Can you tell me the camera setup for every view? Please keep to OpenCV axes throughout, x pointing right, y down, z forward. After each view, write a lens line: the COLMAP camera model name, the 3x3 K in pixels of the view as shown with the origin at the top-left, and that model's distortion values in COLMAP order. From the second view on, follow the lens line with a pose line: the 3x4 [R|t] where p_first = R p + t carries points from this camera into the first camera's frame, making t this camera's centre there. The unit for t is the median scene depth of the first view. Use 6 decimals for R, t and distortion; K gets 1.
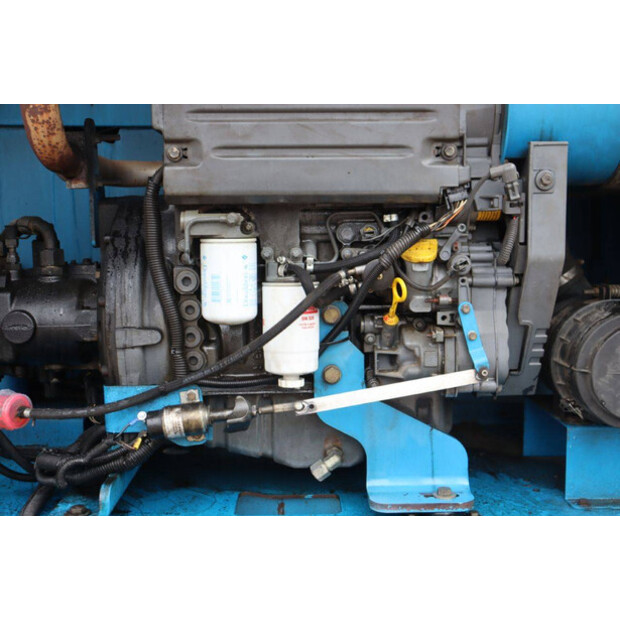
lens RADIAL K [[812.2, 0, 309.8], [0, 812.2, 310.5], [0, 0, 1]] dist [0.003617, 0.000000]
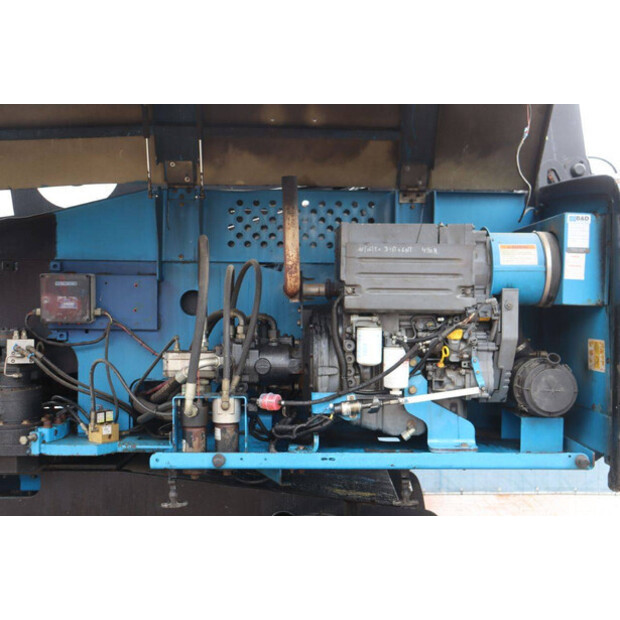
lens RADIAL K [[769.5, 0, 310.0], [0, 769.5, 309.6], [0, 0, 1]] dist [0.001458, 0.000000]
pose [[0.999813, 0.017178, 0.008828, -0.281944], [-0.016377, 0.996334, -0.083968, 0.043605], [-0.010238, 0.083808, 0.996429, -1.118569]]
